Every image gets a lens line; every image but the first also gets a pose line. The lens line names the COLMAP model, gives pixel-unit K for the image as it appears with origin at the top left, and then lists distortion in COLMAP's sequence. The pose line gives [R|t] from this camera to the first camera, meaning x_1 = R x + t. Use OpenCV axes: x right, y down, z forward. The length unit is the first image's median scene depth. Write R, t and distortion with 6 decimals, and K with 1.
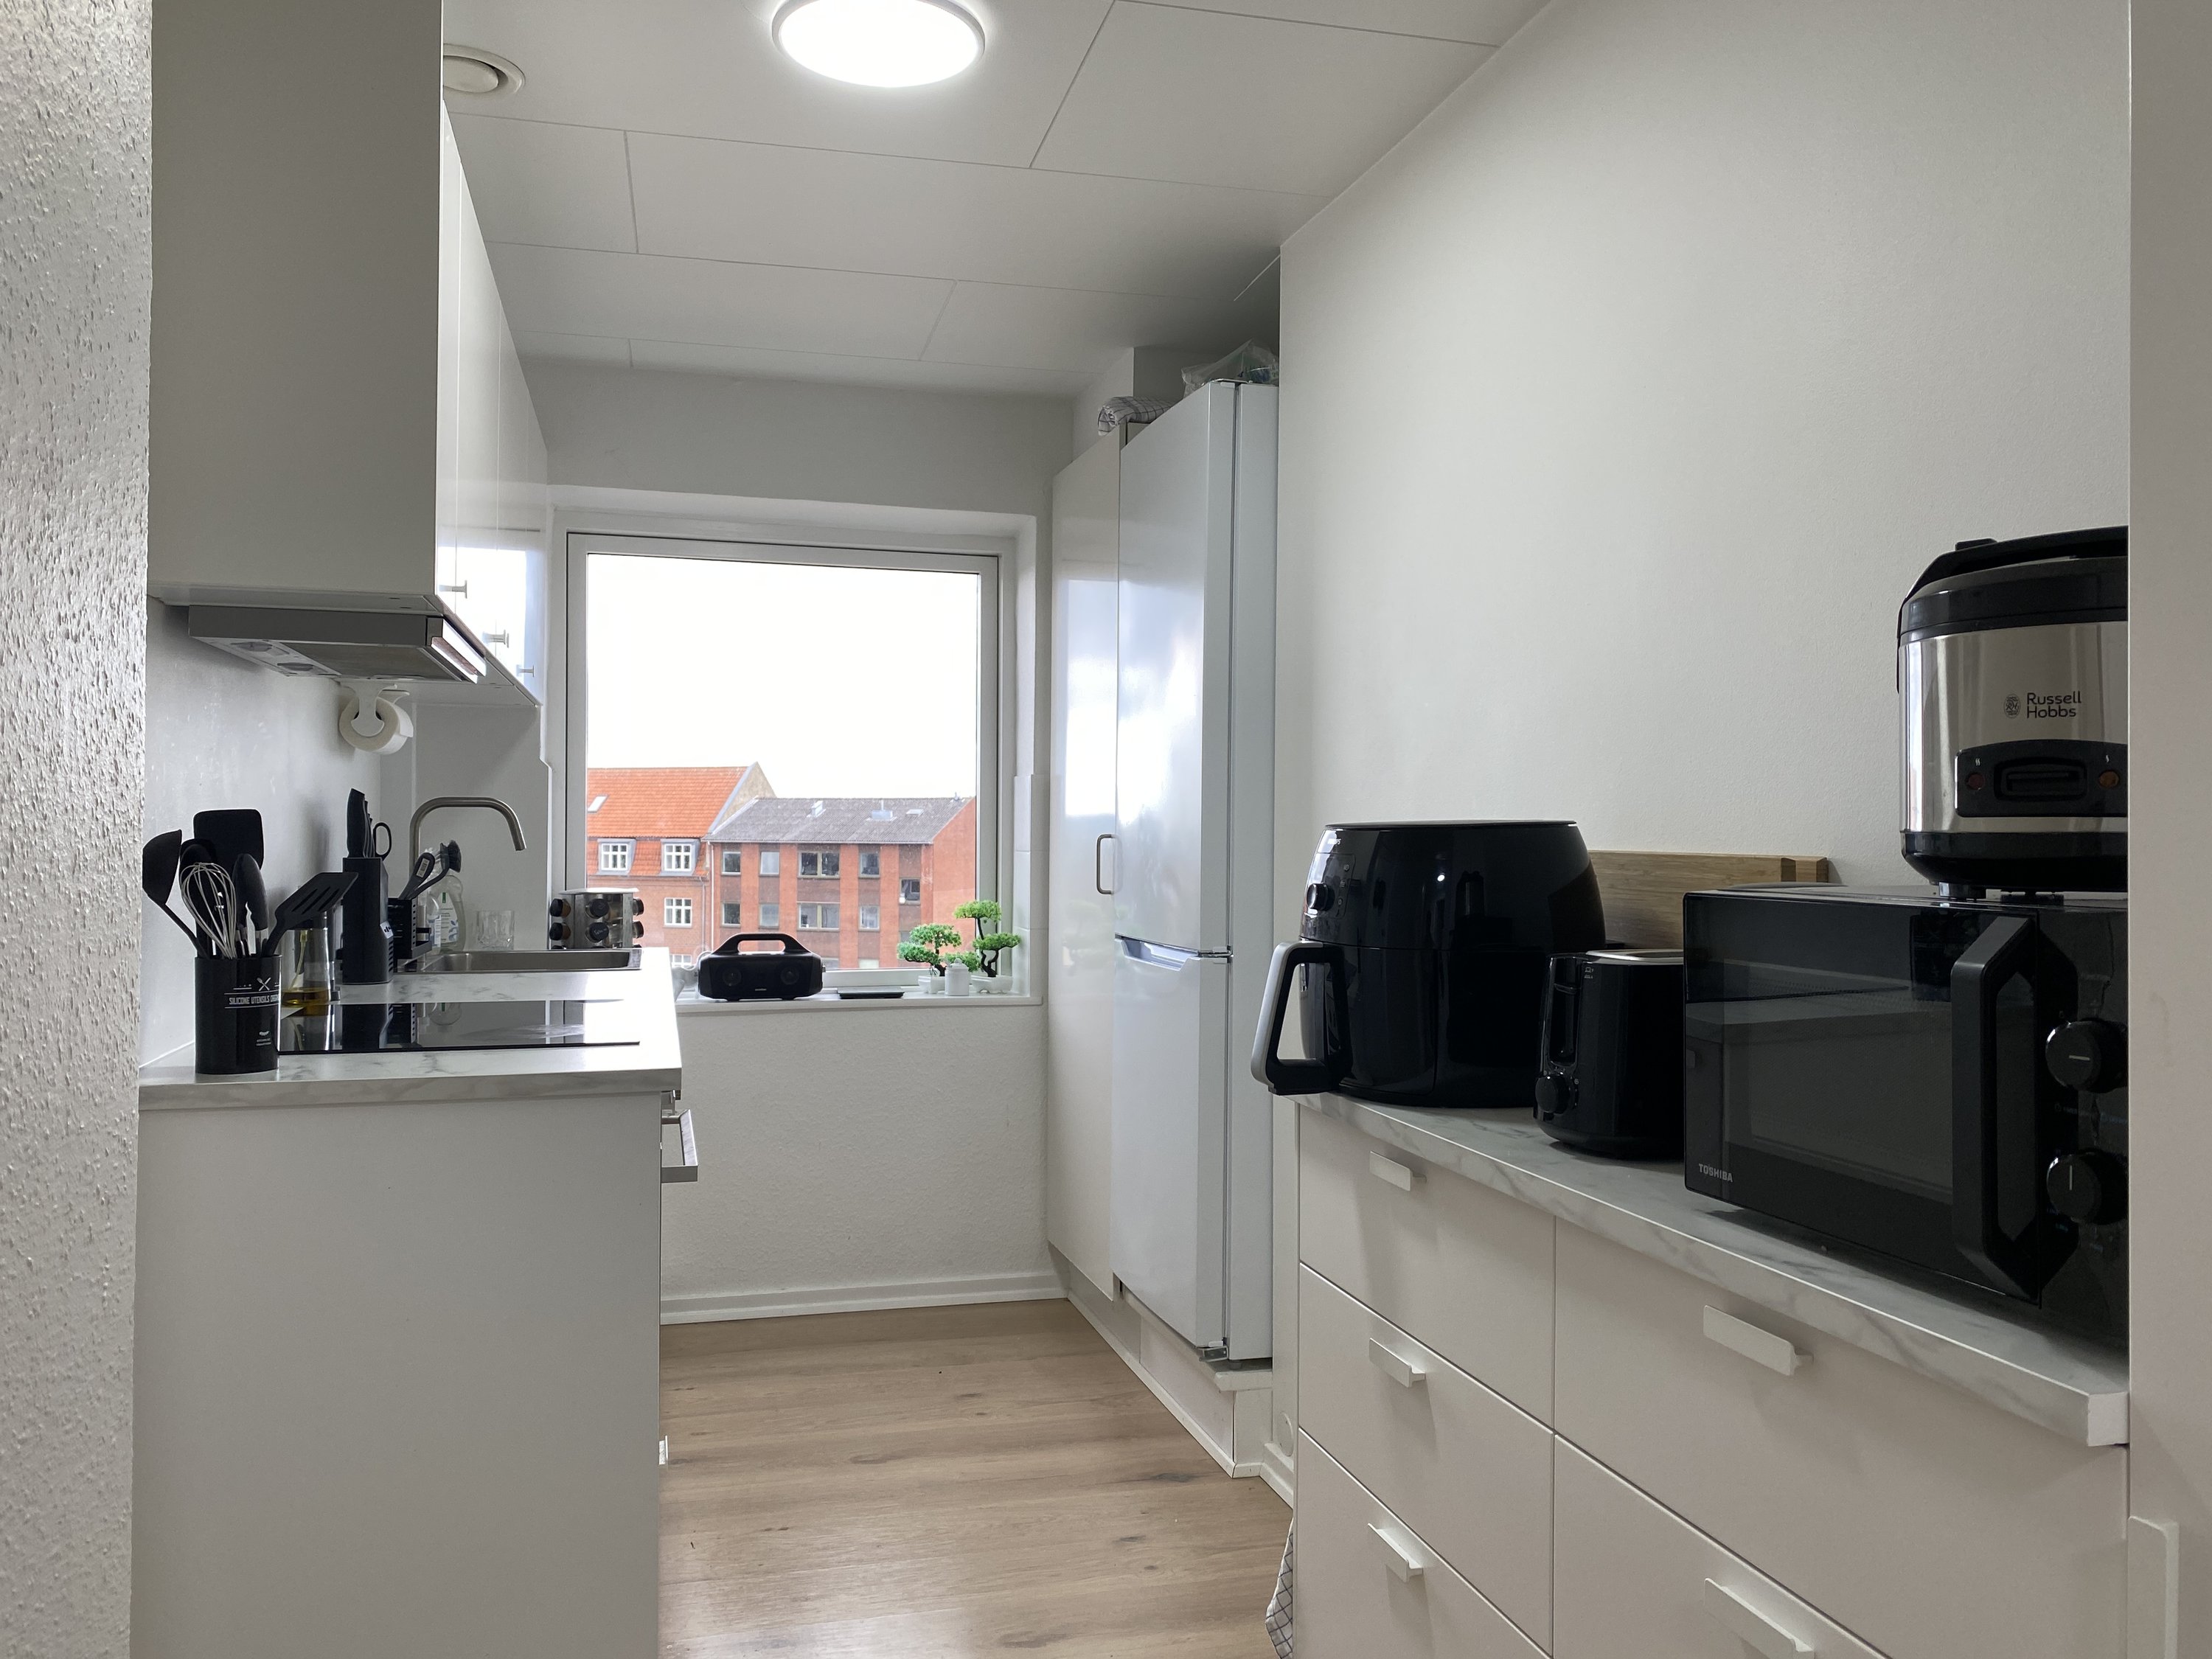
lens RADIAL K [[1715.5, 0, 1091.2], [0, 1715.5, 815.4], [0, 0, 1]] dist [0.082407, -0.090755]
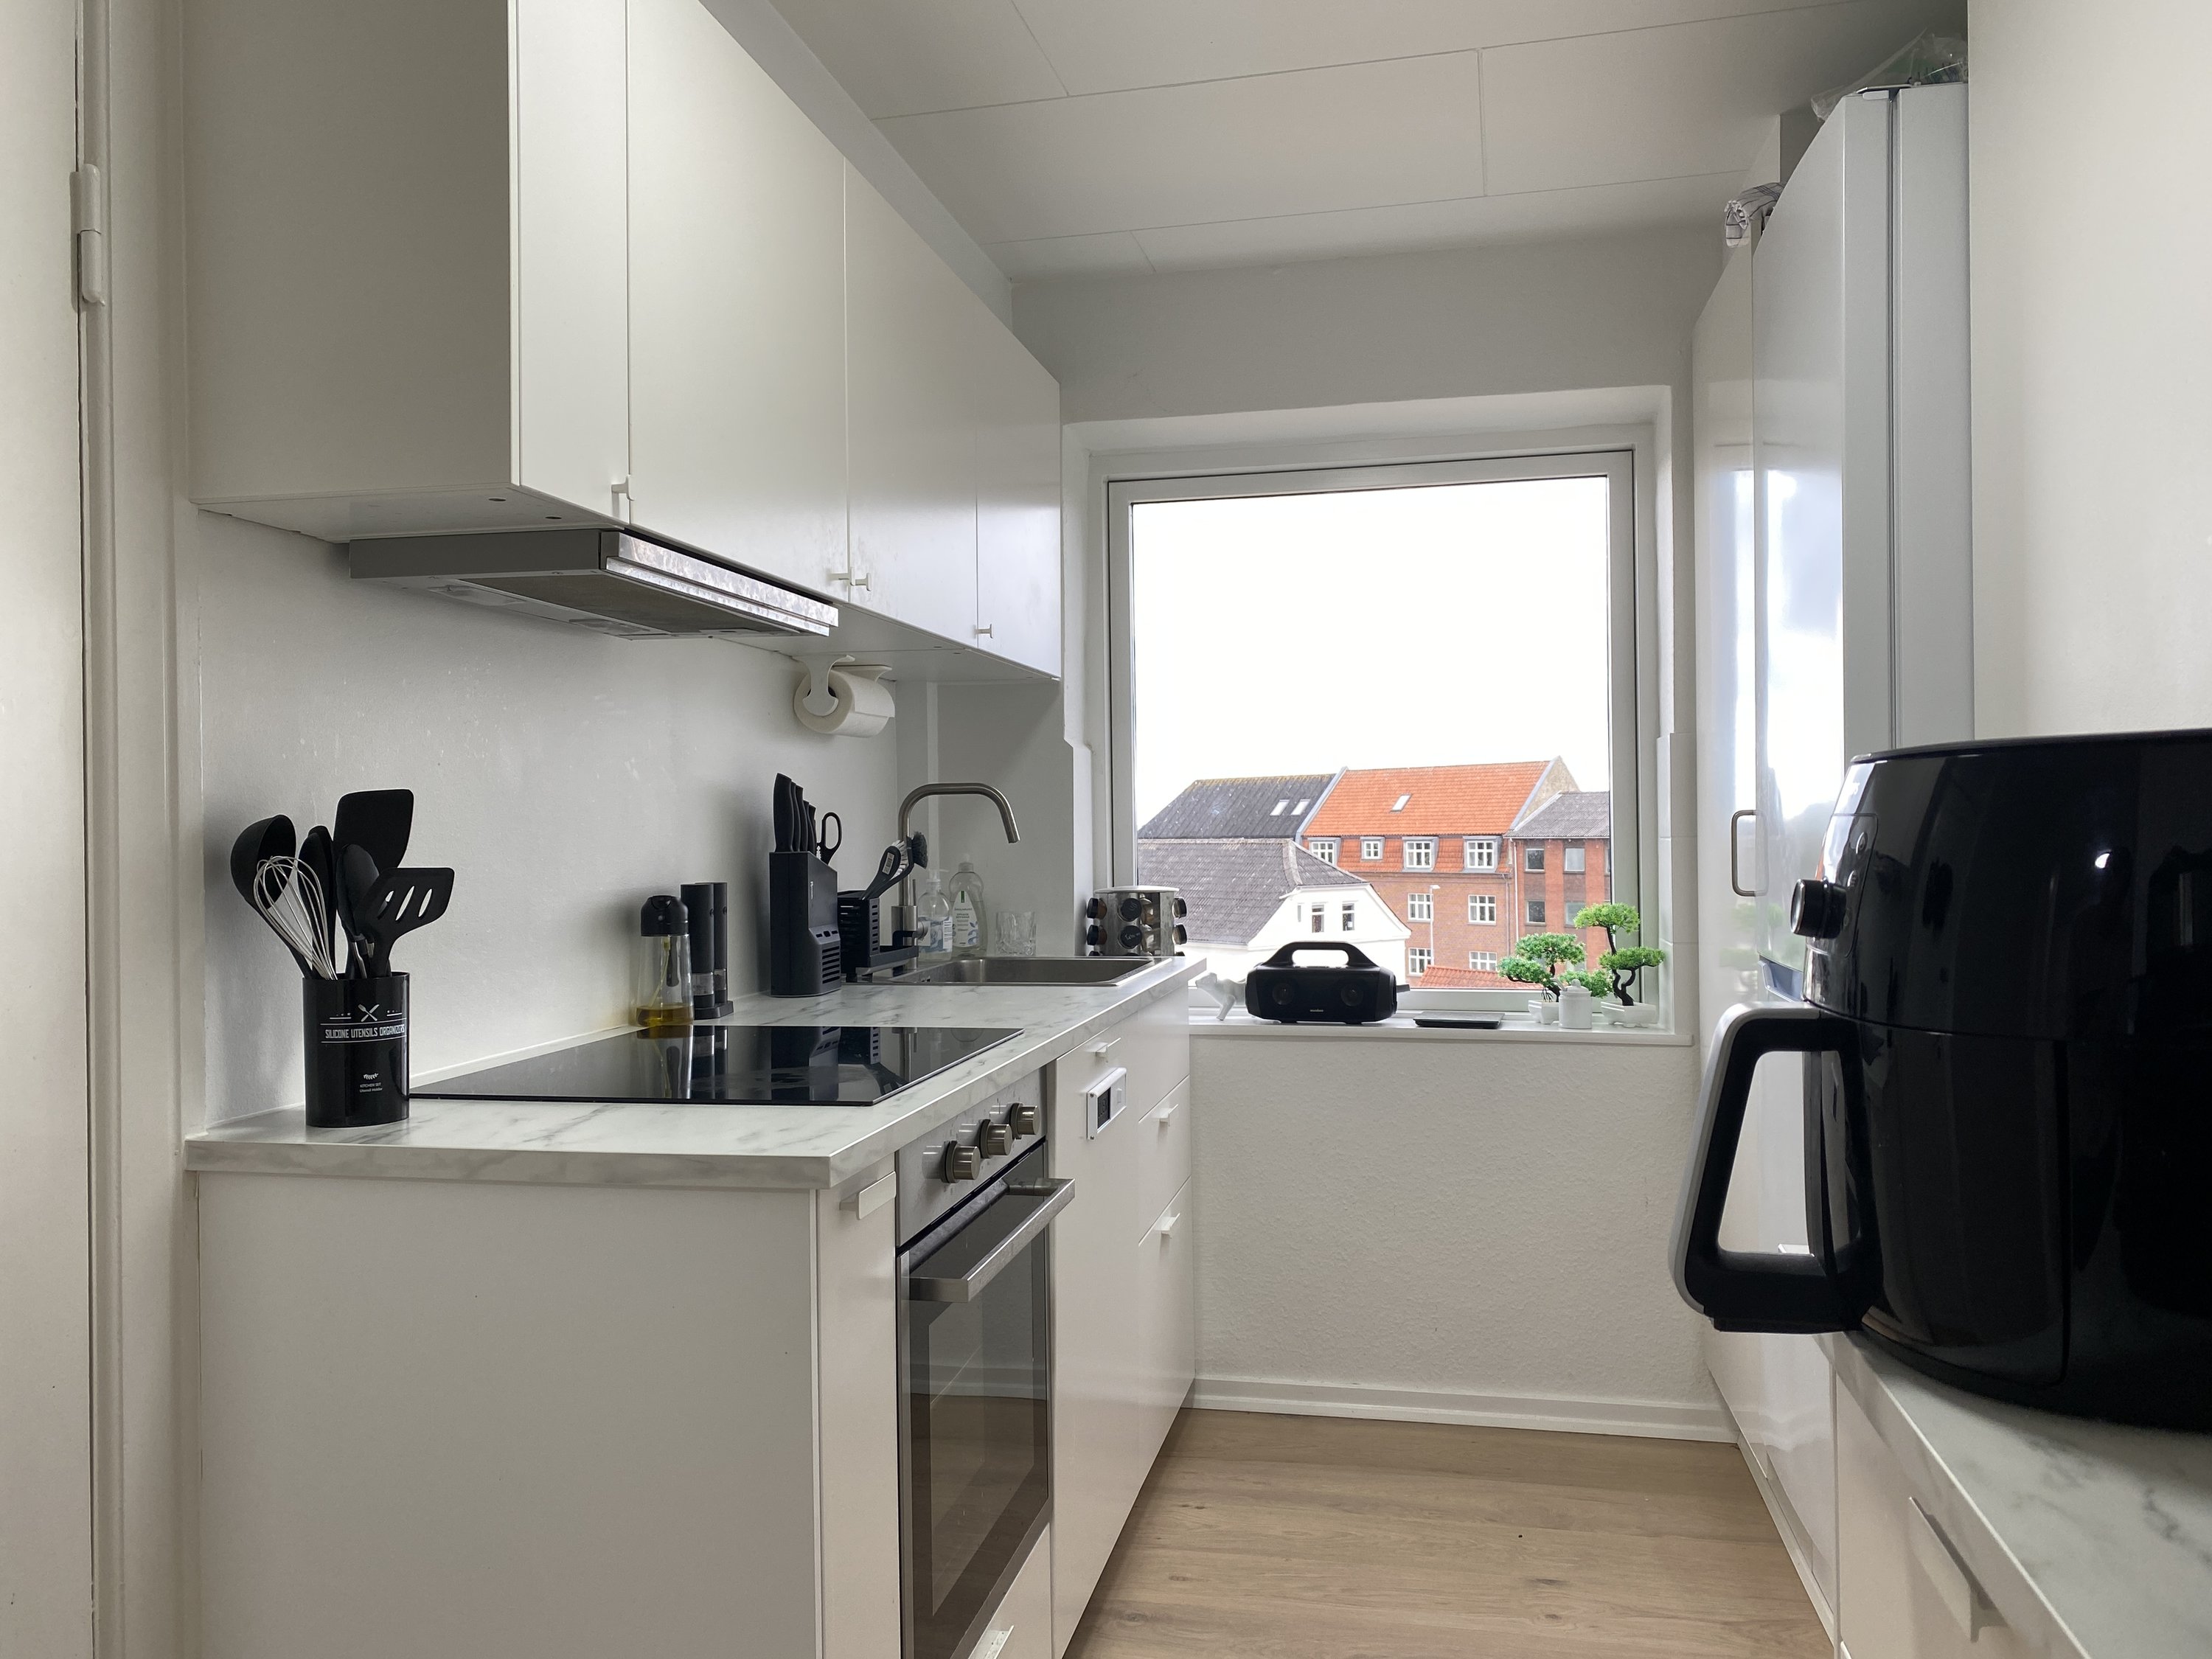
lens RADIAL K [[1715.5, 0, 1096.9], [0, 1715.5, 820.8], [0, 0, 1]] dist [0.082407, -0.090755]
pose [[0.895901, -0.016575, -0.443944, 0.079920], [0.018687, 0.999825, 0.000382, 0.008801], [0.443861, -0.008639, 0.896054, 0.228368]]
